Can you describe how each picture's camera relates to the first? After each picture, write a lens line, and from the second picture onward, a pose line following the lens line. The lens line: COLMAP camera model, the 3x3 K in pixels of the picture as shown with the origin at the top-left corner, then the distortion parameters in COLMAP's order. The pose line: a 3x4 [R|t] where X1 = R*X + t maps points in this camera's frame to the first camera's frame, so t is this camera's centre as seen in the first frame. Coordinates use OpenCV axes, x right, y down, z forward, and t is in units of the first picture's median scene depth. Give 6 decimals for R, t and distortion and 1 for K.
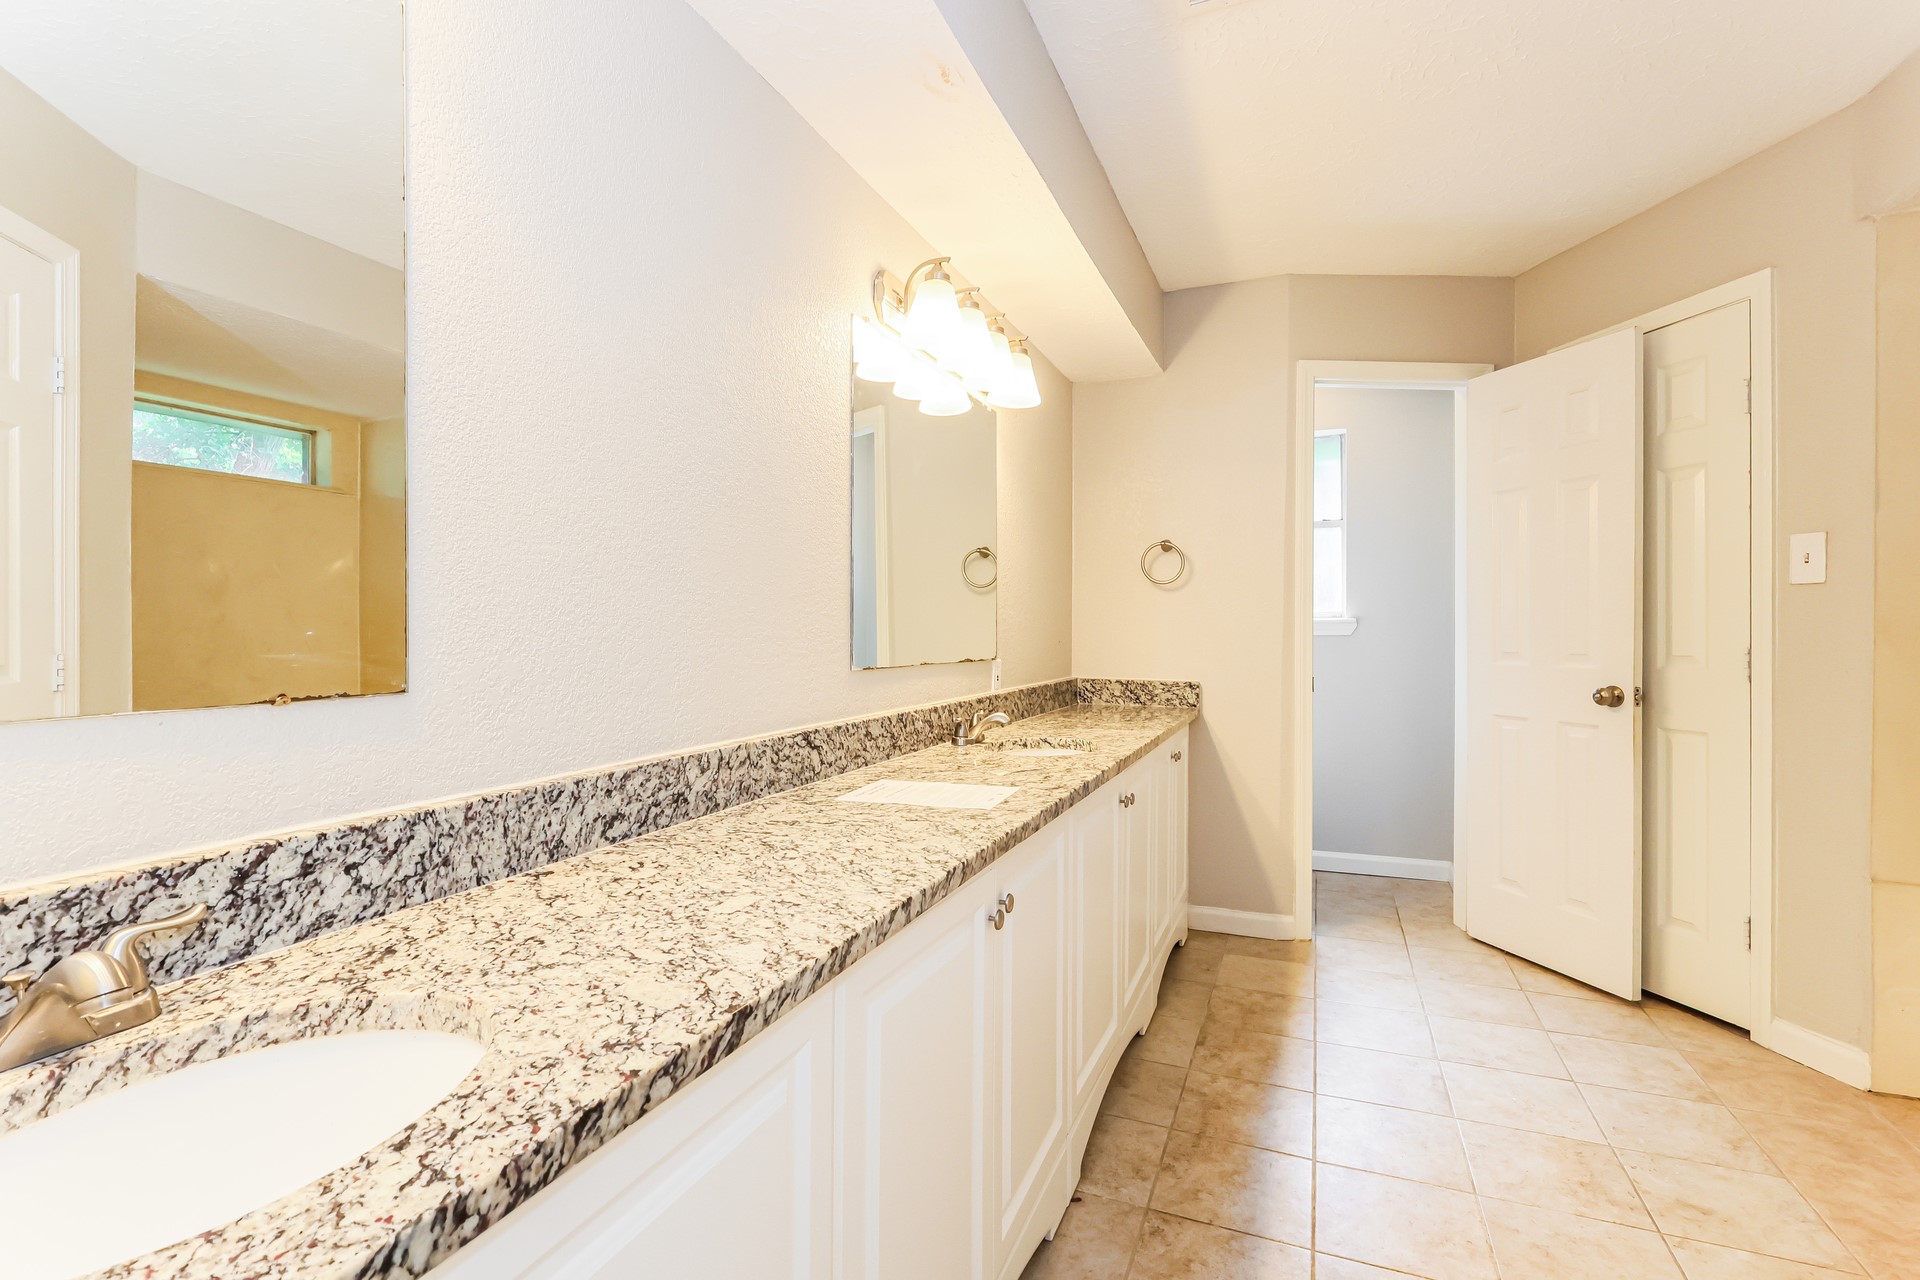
lens RADIAL K [[908.3, 0, 948.3], [0, 908.3, 629.3], [0, 0, 1]] dist [-0.009910, 0.002268]
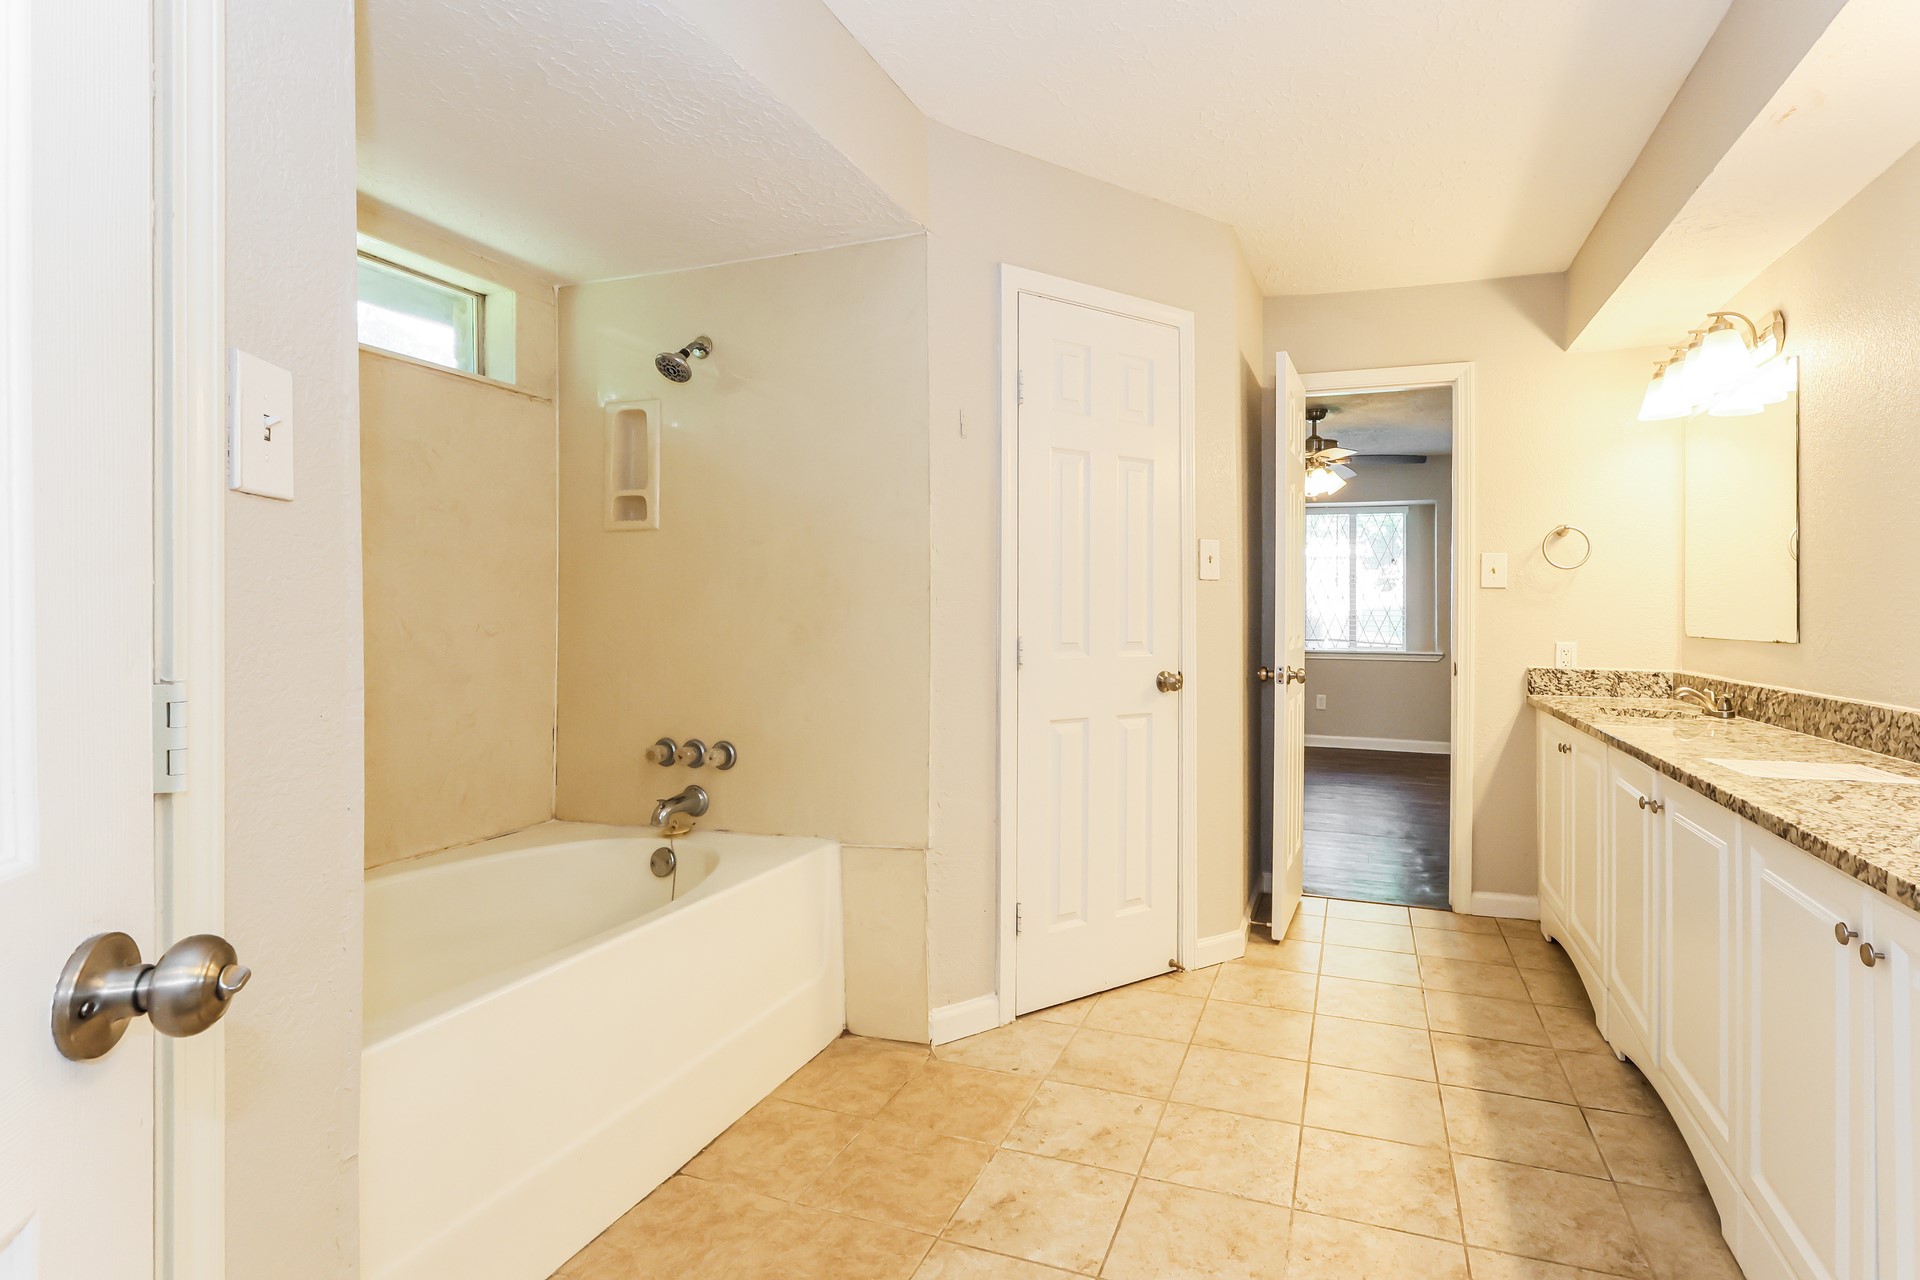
lens RADIAL K [[908.3, 0, 964.0], [0, 908.3, 626.8], [0, 0, 1]] dist [-0.009910, 0.002268]
pose [[-0.999770, 0.004540, 0.020956, 1.142134], [0.004865, 0.999868, 0.015519, -0.021064], [-0.020883, 0.015618, -0.999660, 2.451926]]
